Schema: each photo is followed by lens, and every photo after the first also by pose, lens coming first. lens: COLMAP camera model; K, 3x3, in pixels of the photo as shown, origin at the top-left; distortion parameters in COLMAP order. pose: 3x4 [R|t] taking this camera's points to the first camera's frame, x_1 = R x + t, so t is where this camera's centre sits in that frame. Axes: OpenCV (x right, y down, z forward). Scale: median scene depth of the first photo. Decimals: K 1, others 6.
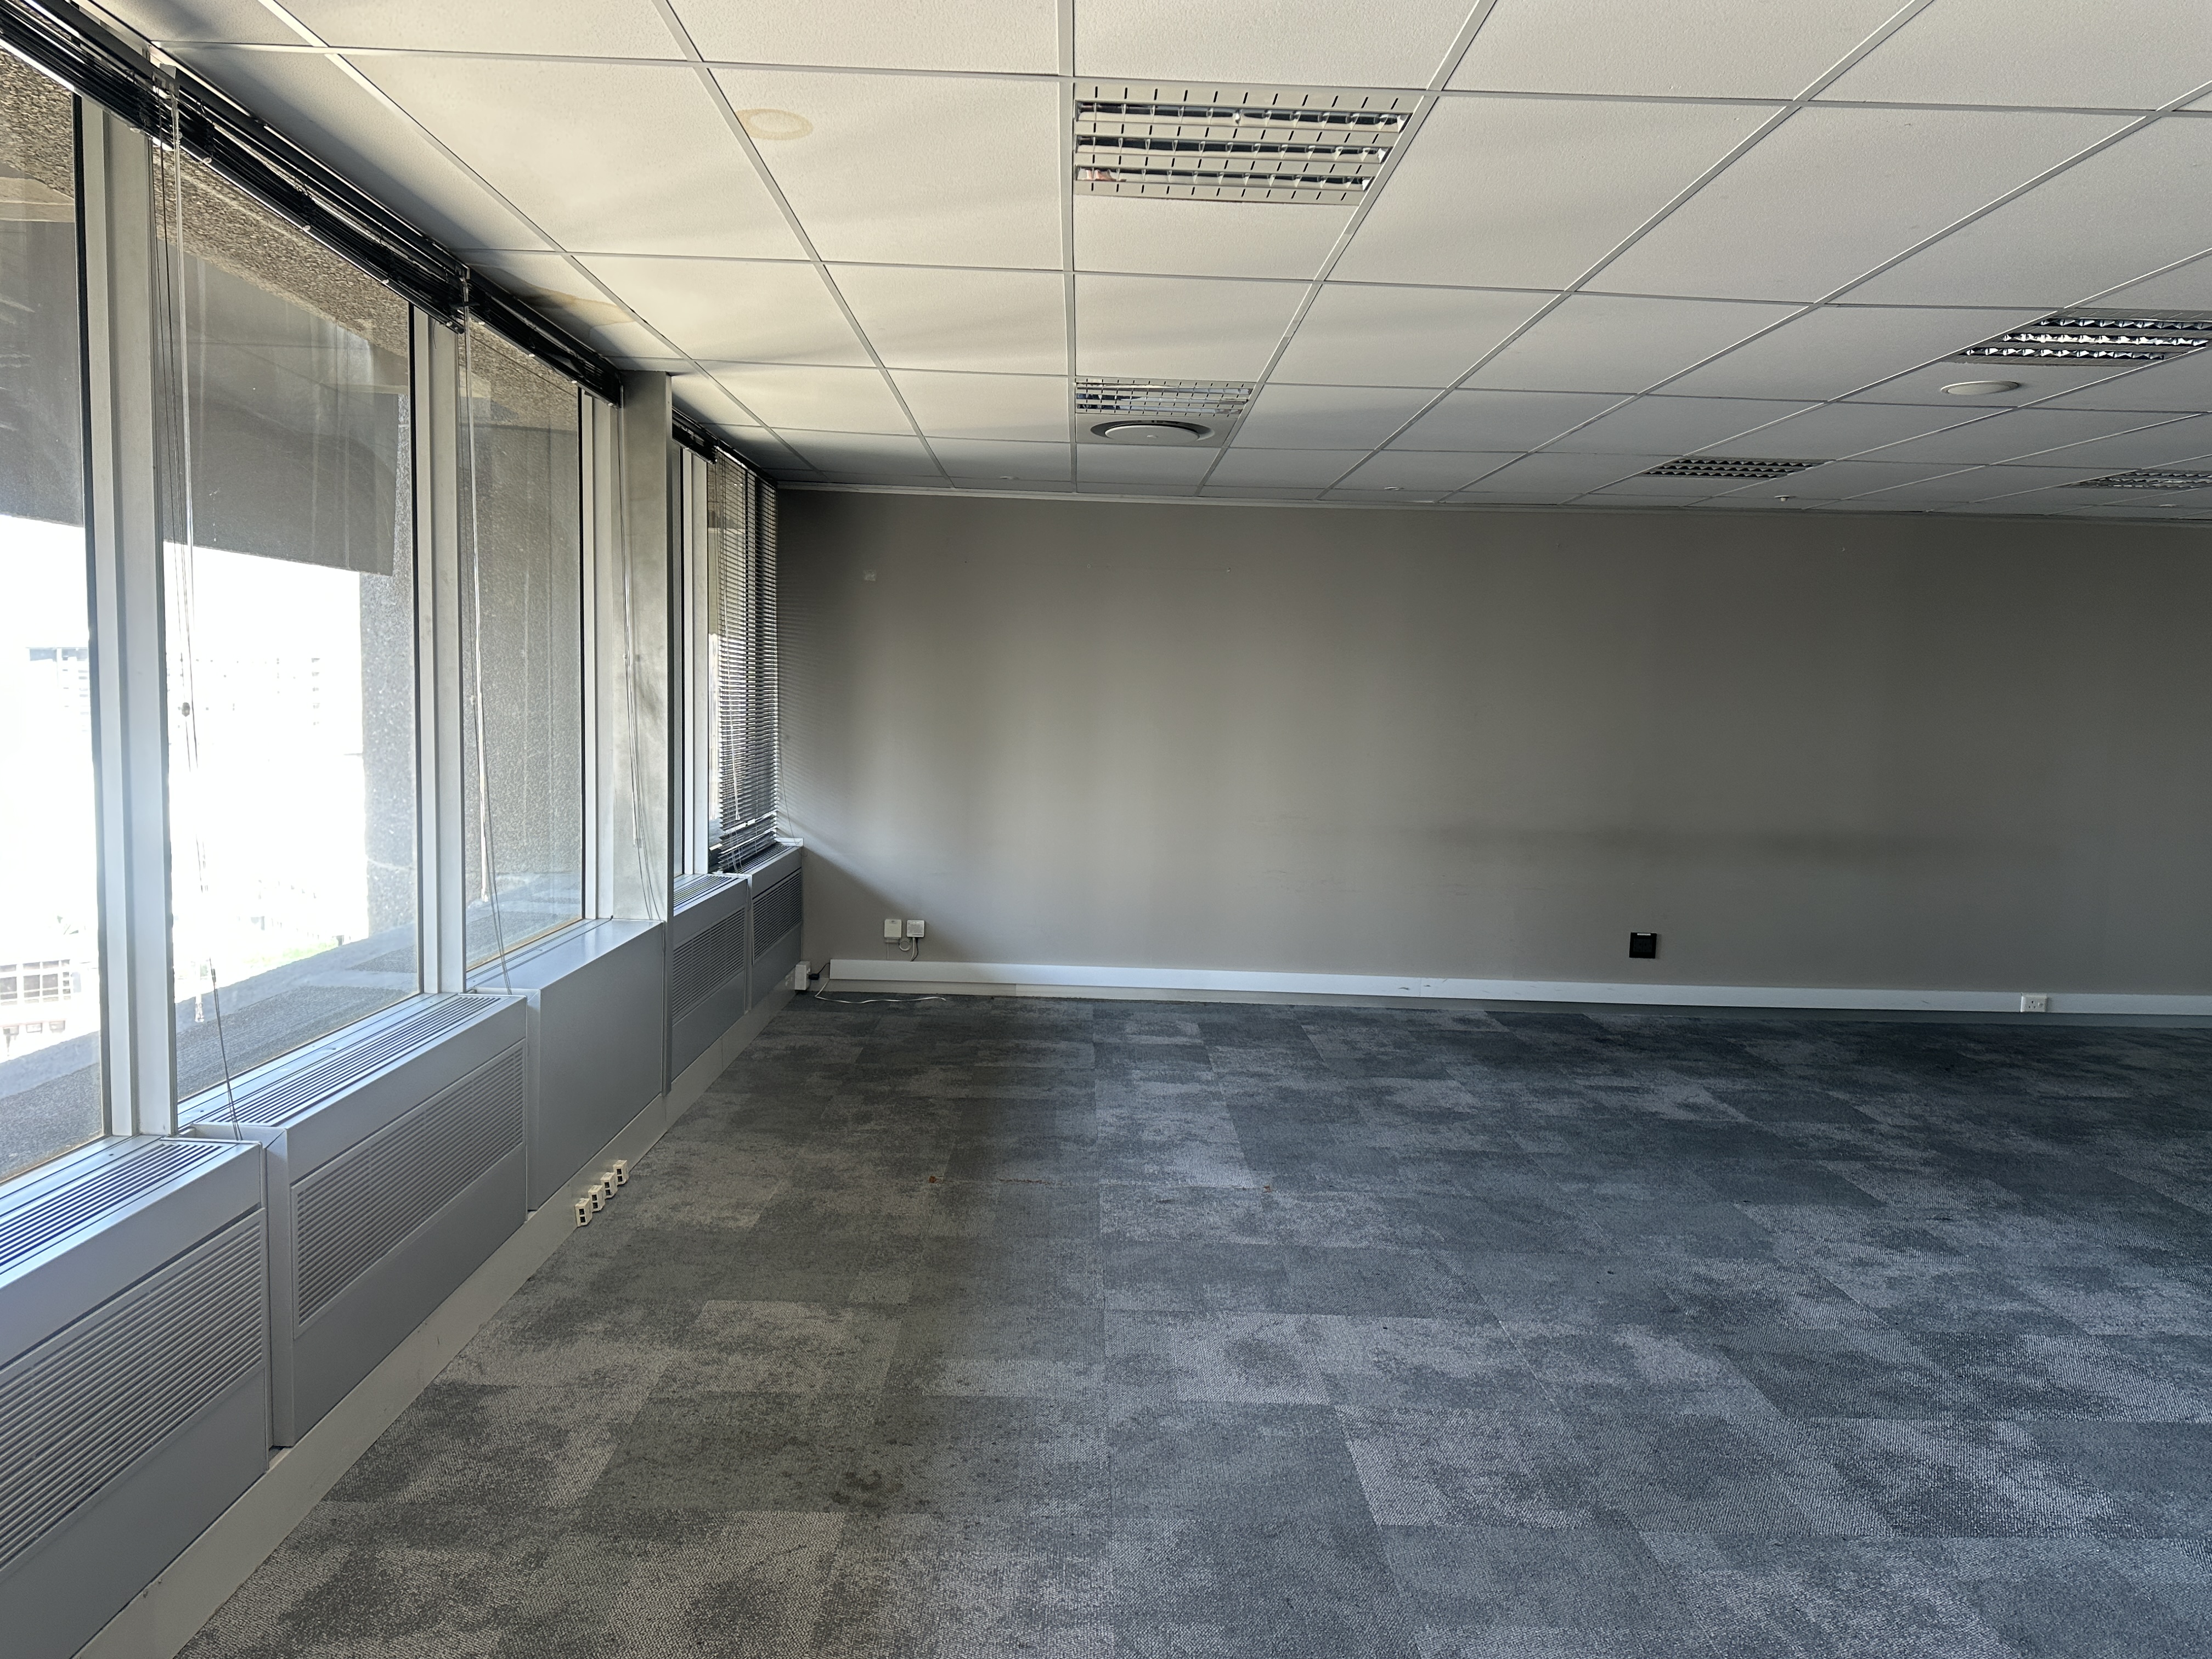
lens RADIAL K [[1618.5, 0, 1106.0], [0, 1618.5, 829.5], [0, 0, 1]] dist [-0.000146, -0.002378]
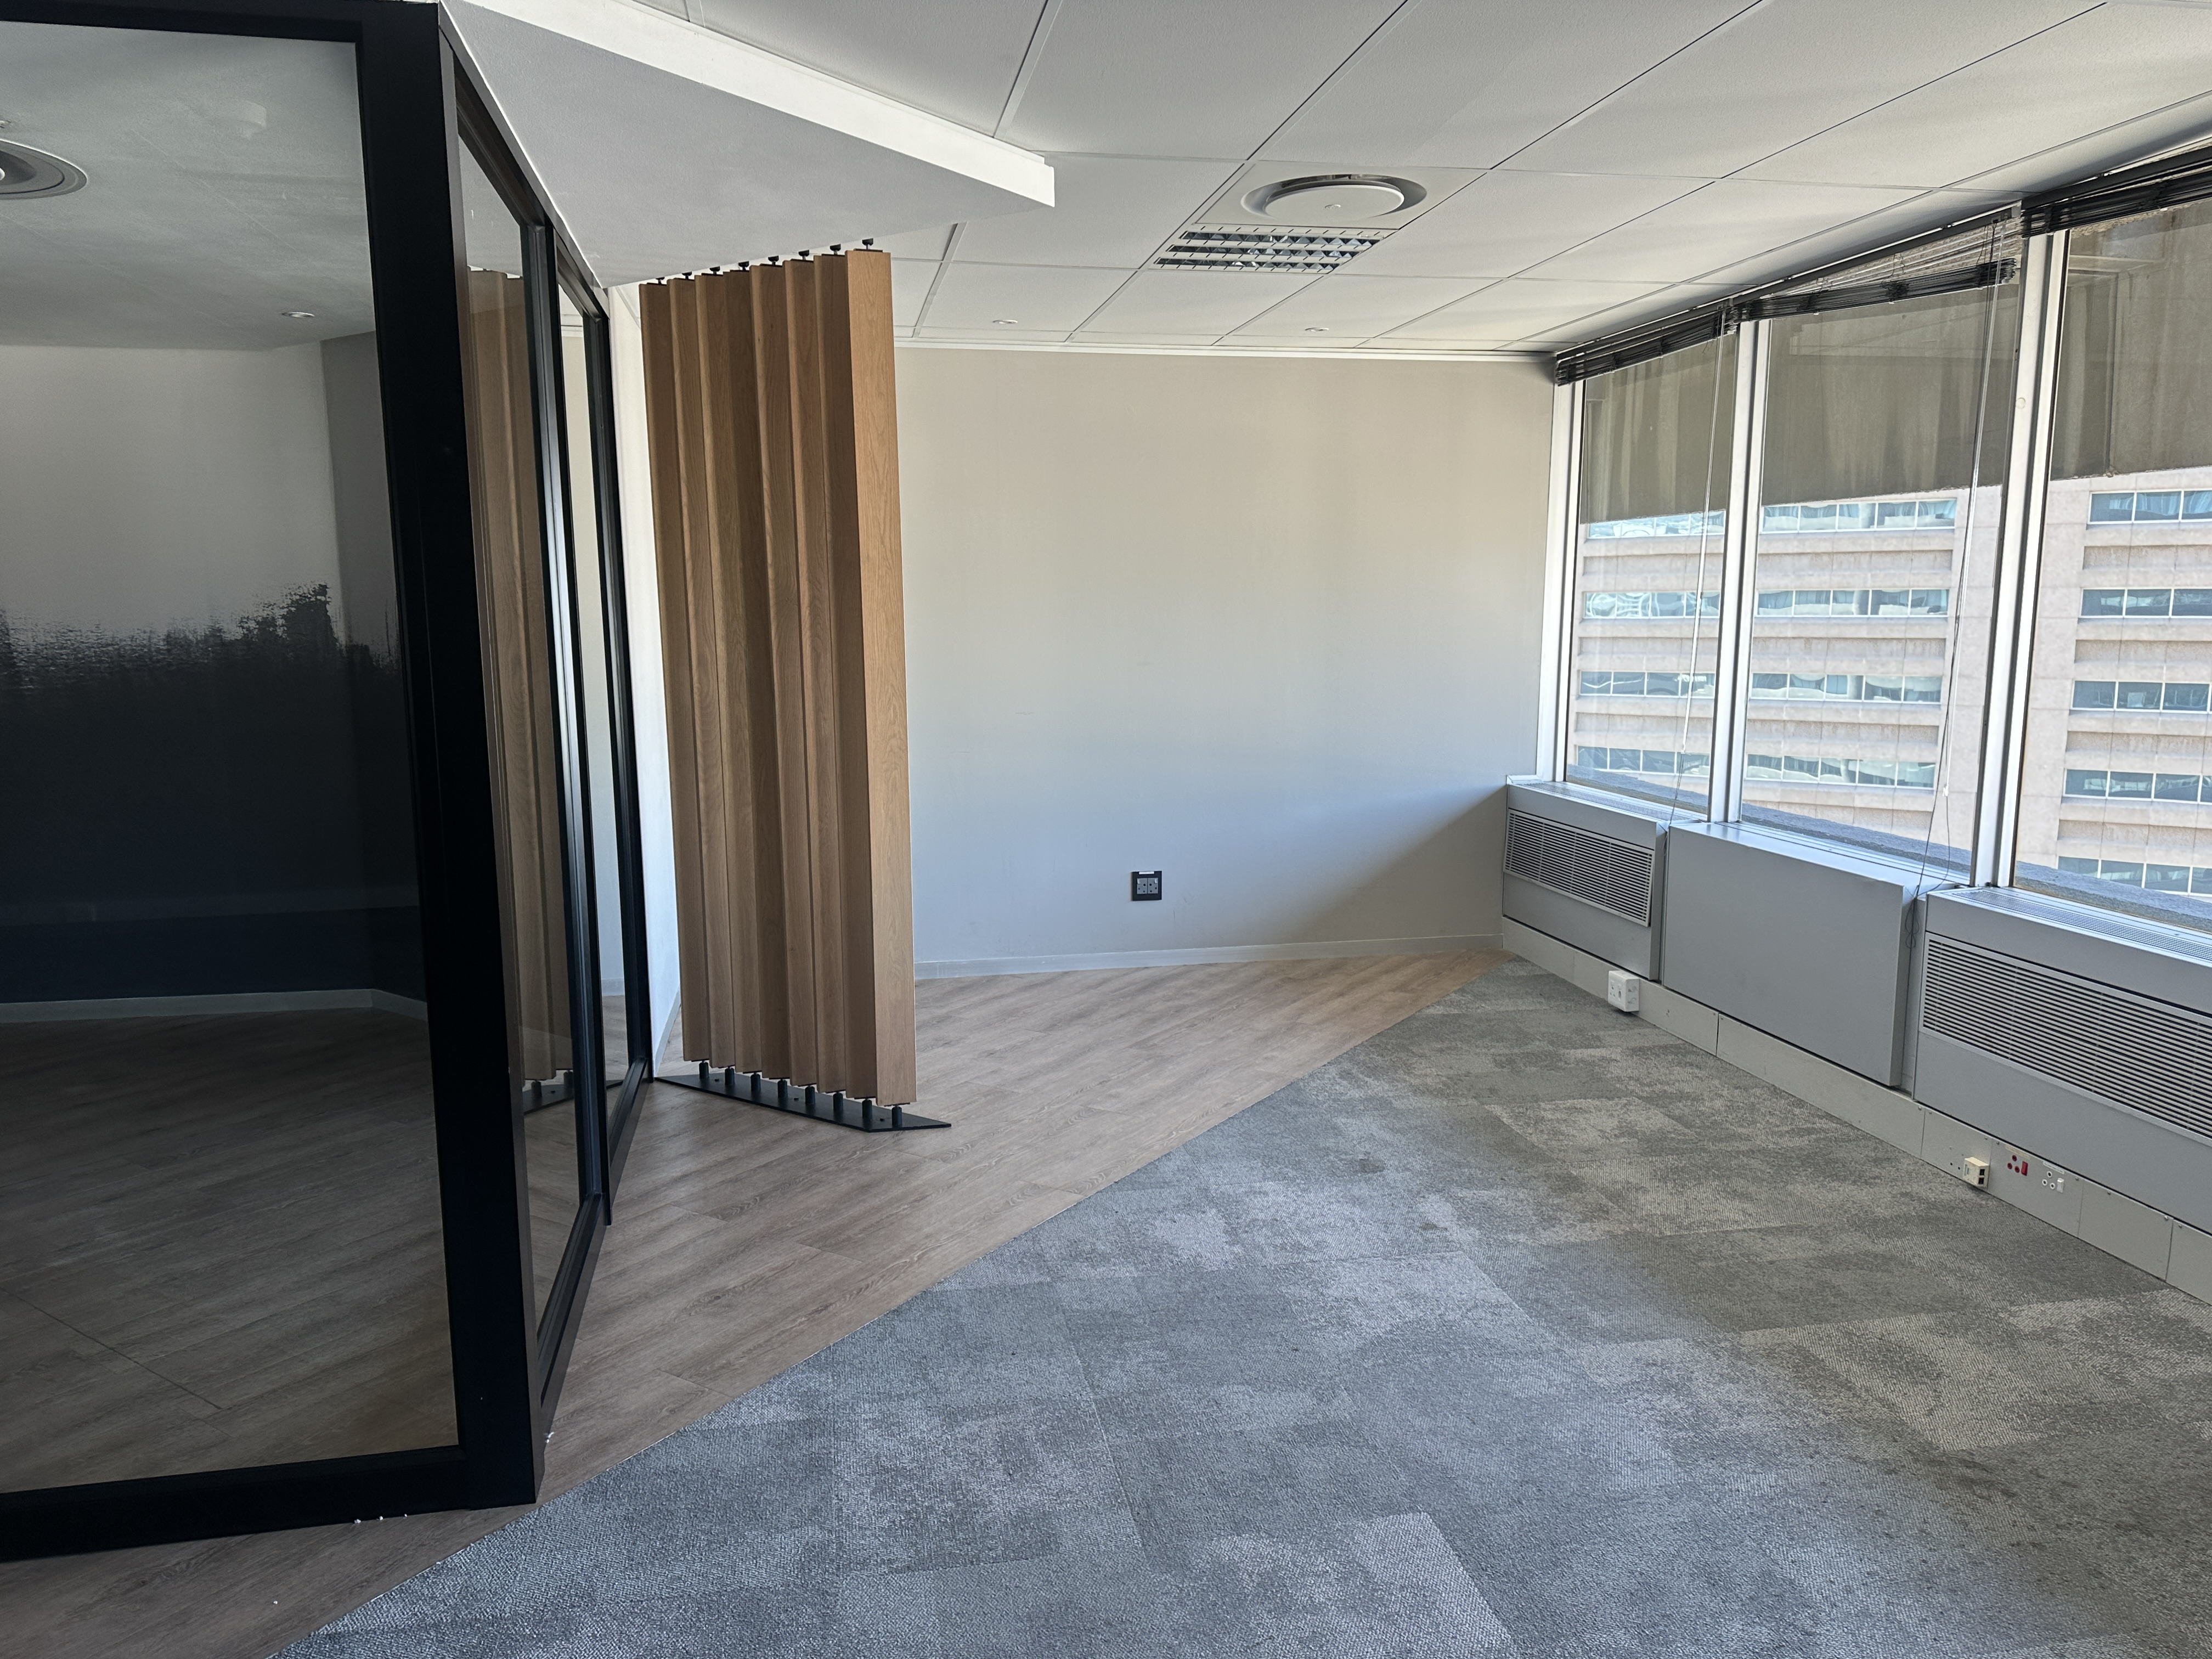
lens RADIAL K [[1551.3, 0, 1106.0], [0, 1551.3, 829.5], [0, 0, 1]] dist [0.049918, -0.056615]
pose [[-0.986817, 0.002968, -0.161810, 0.495228], [-0.033007, 0.975125, 0.219184, -0.134096], [0.158435, 0.221635, -0.962173, 1.767256]]
